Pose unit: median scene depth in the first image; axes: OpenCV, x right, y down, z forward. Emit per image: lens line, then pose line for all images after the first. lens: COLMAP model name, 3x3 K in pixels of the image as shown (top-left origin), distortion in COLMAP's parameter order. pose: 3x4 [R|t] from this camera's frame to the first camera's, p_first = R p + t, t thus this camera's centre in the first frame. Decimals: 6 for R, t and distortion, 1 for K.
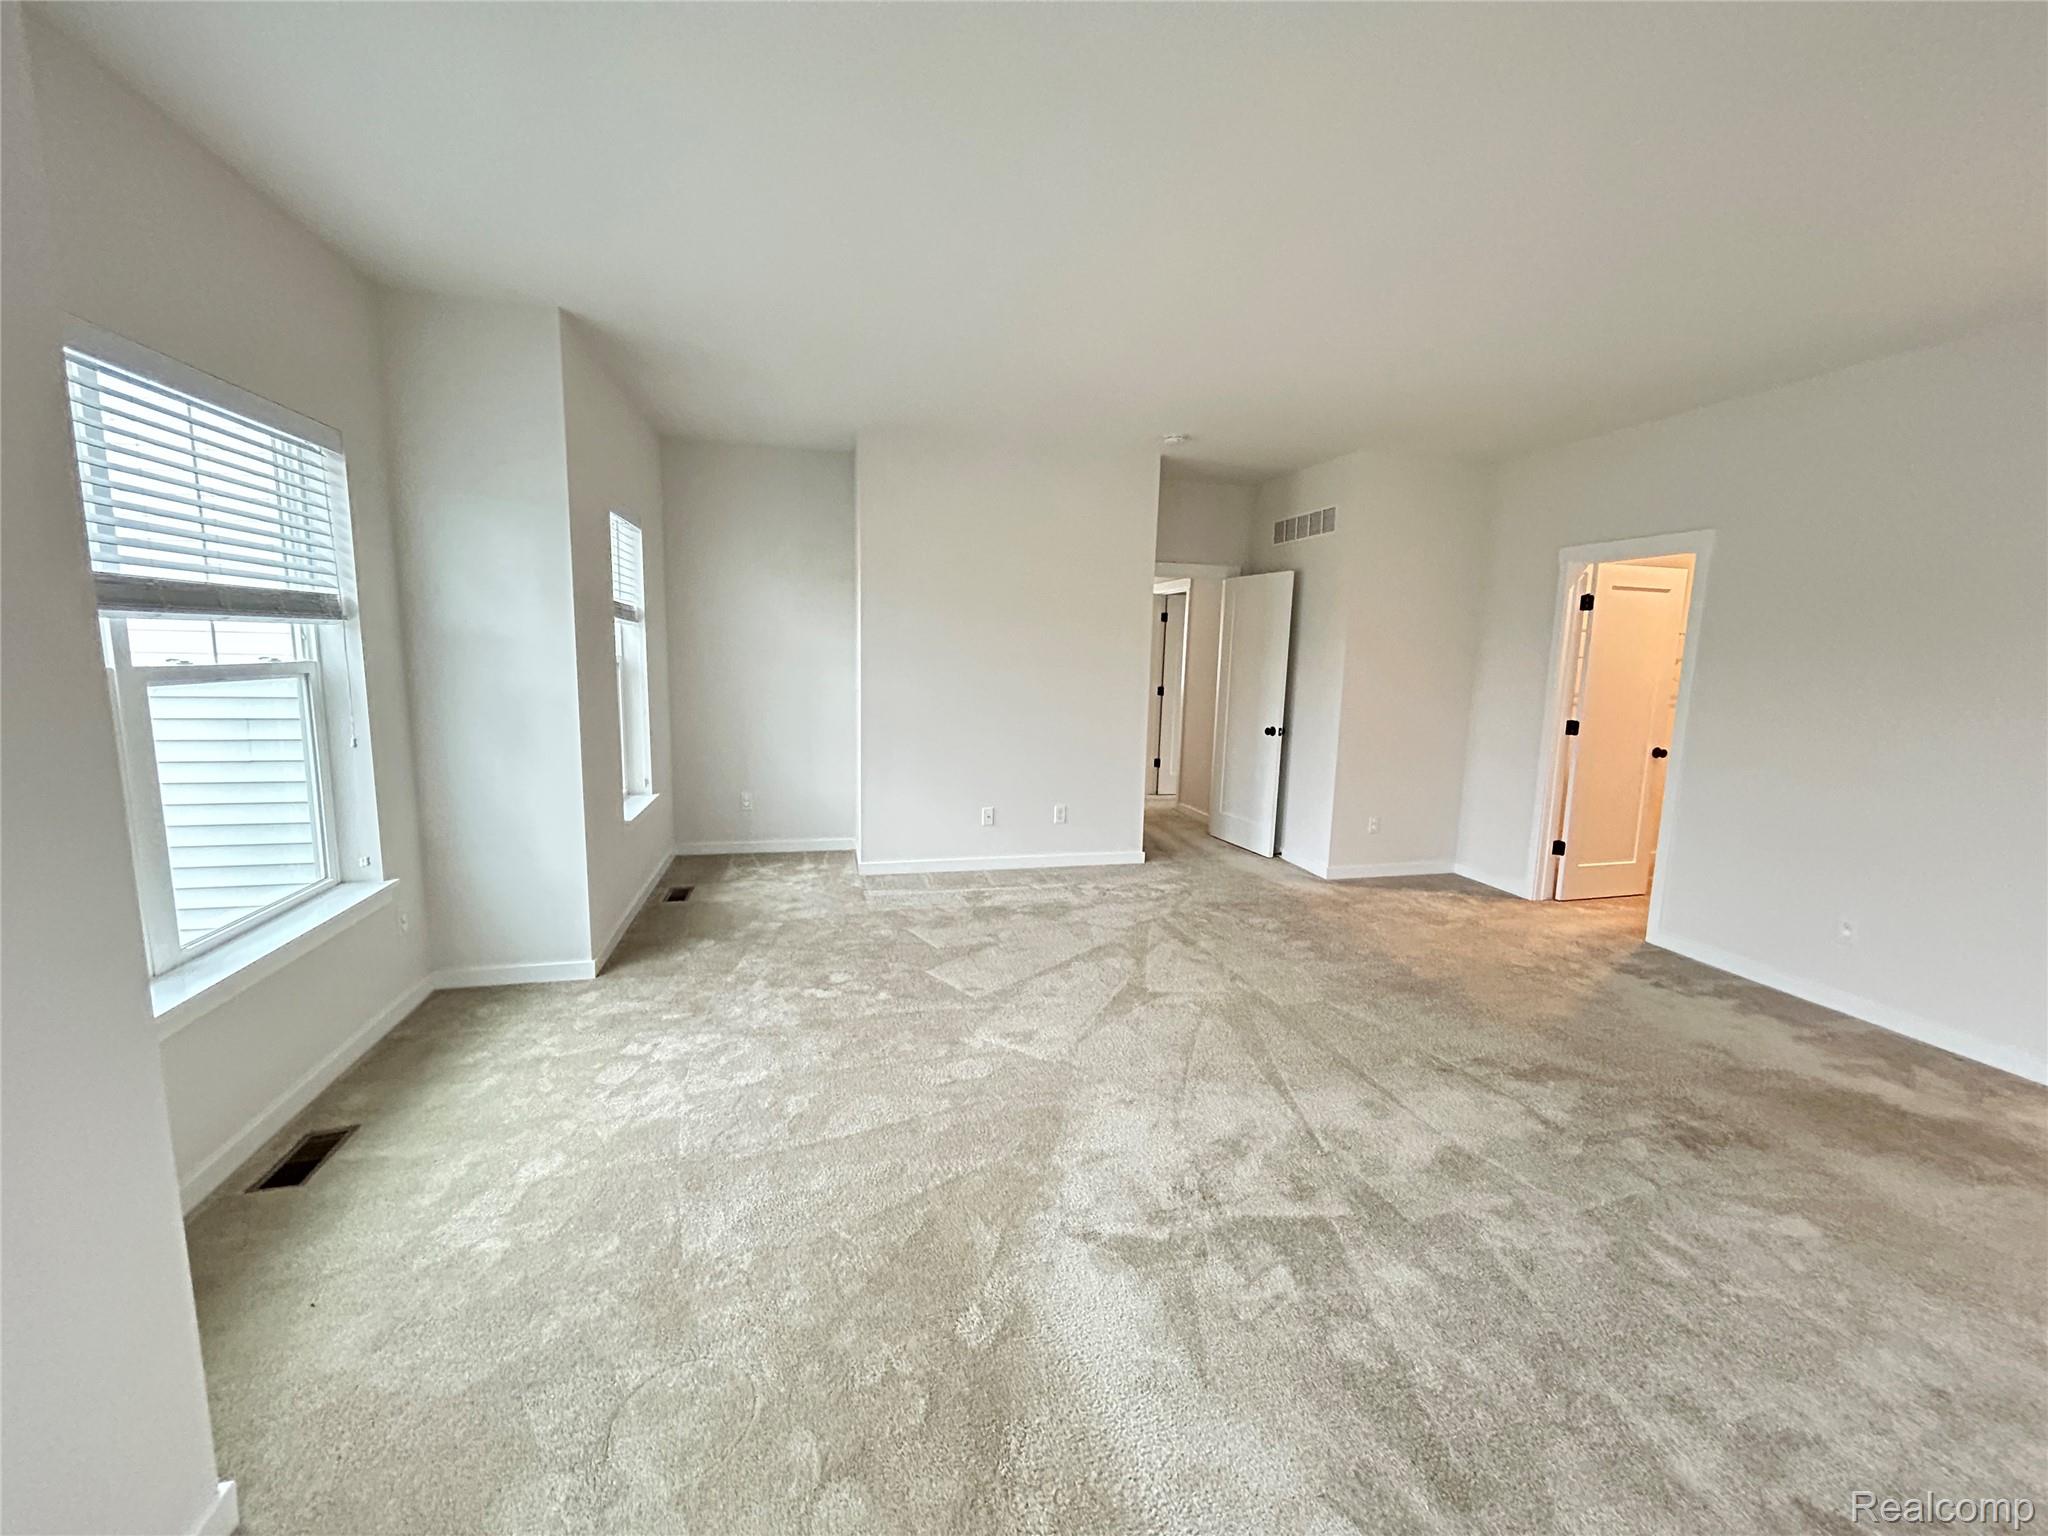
lens RADIAL K [[822.7, 0, 1024.0], [0, 822.7, 768.0], [0, 0, 1]] dist [-0.000371, -0.000007]
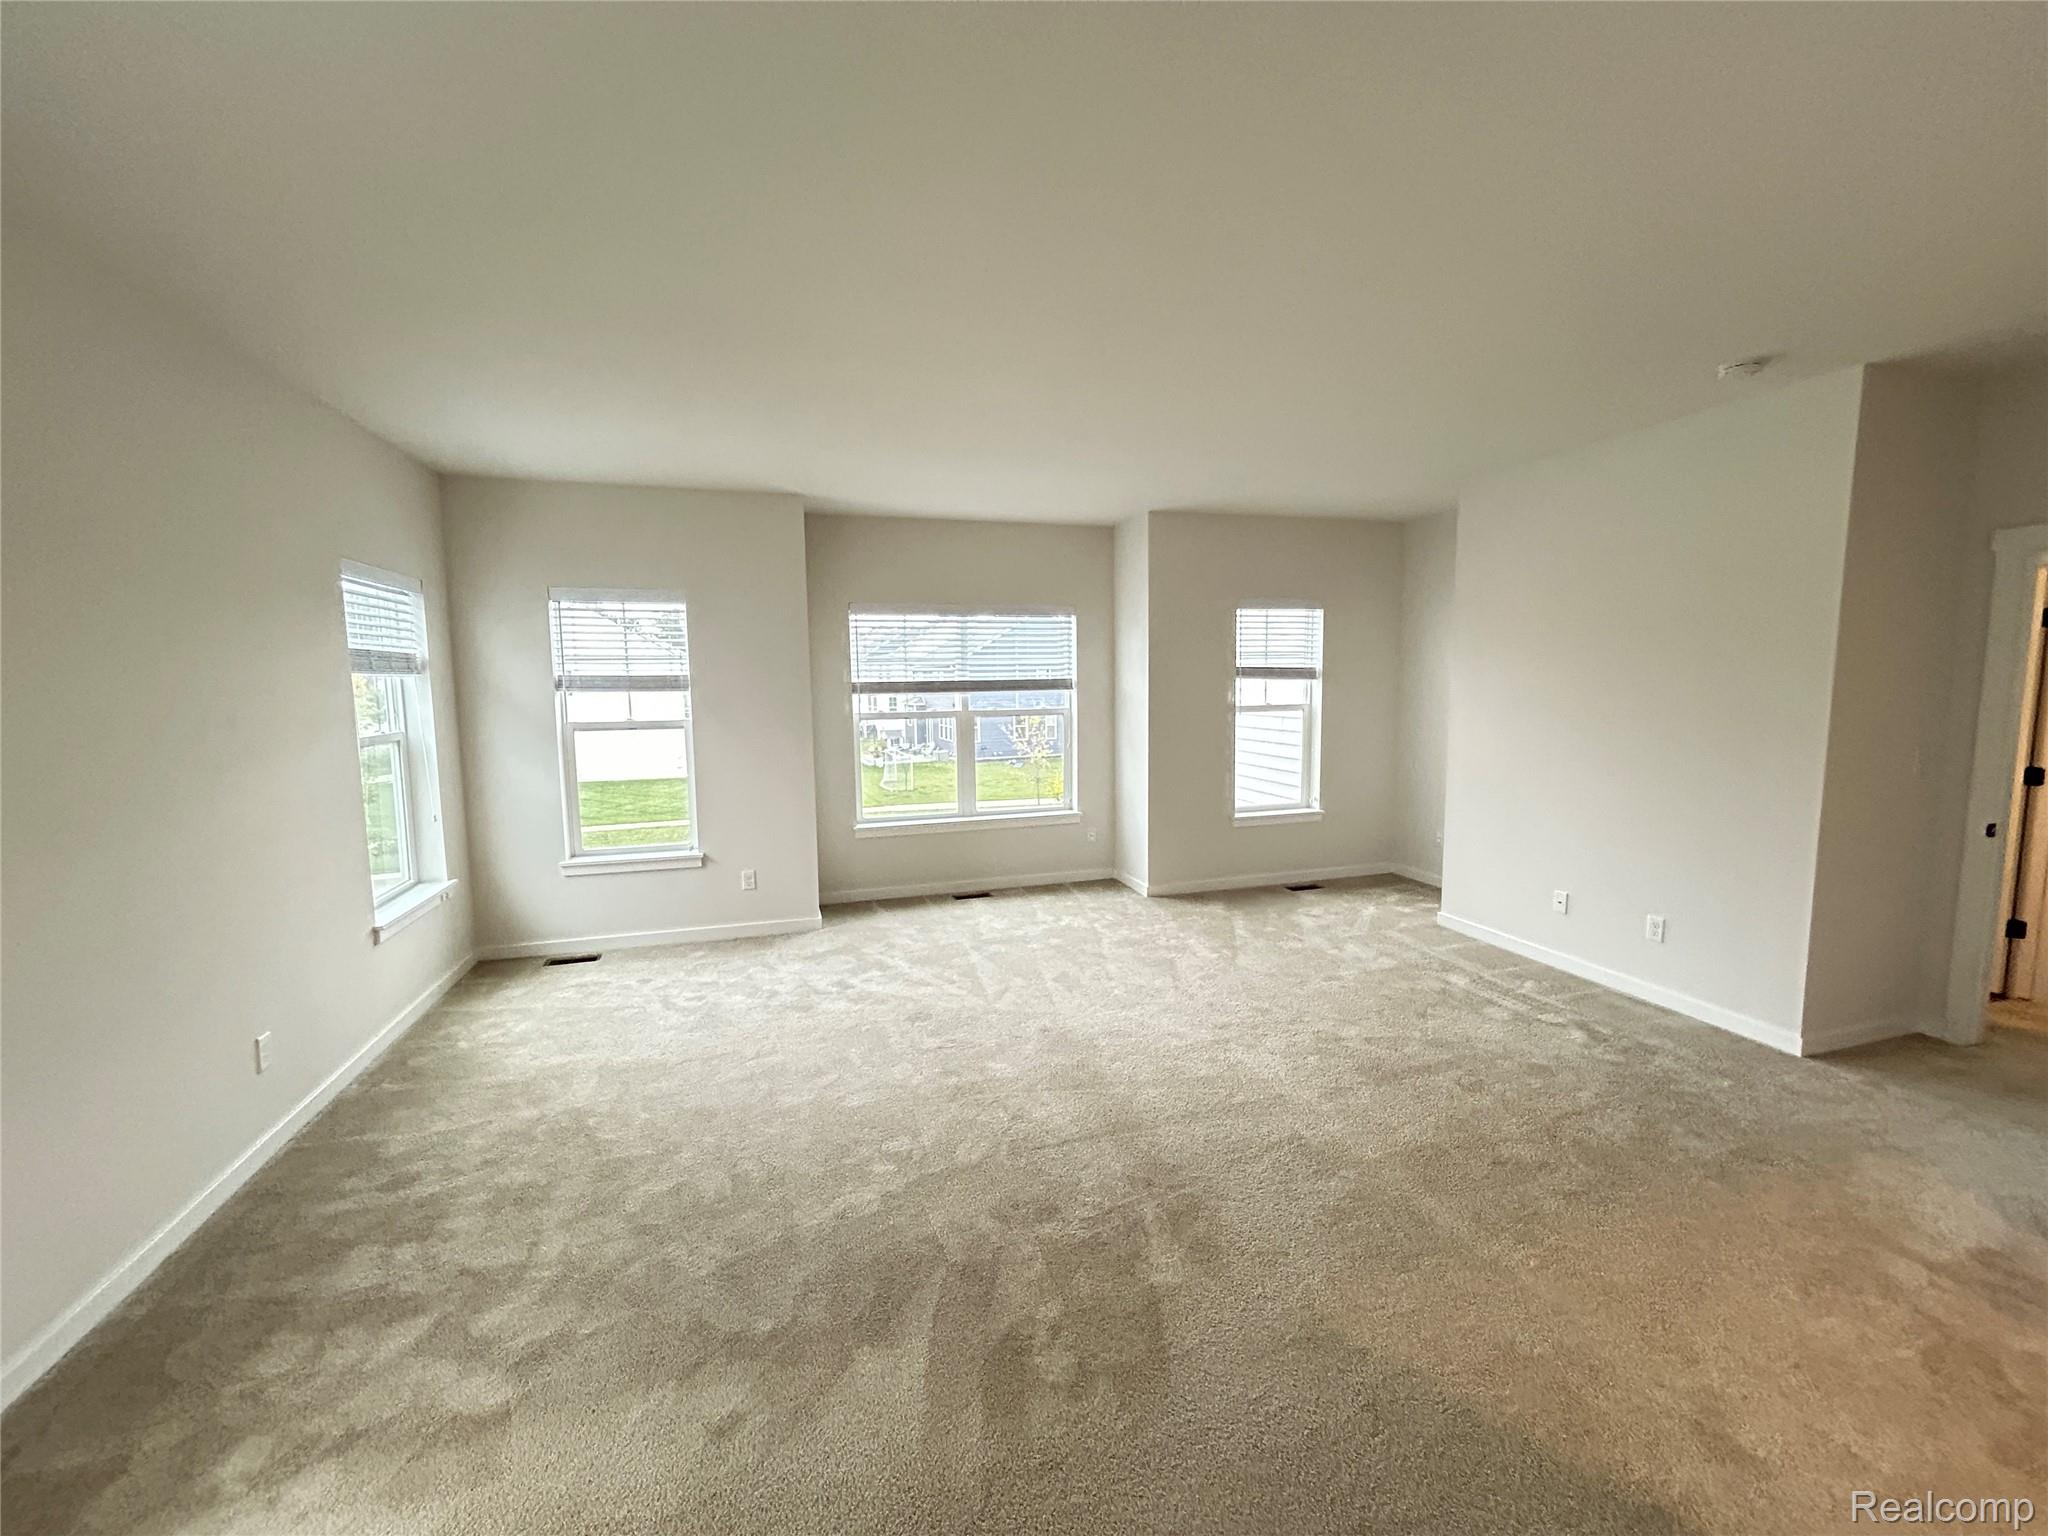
lens RADIAL K [[809.7, 0, 1024.0], [0, 809.7, 768.0], [0, 0, 1]] dist [-0.000227, -0.000029]
pose [[0.055863, 0.089405, -0.994428, 1.237779], [-0.129524, 0.988215, 0.081570, -0.120319], [0.990001, 0.124245, 0.066785, 0.695808]]
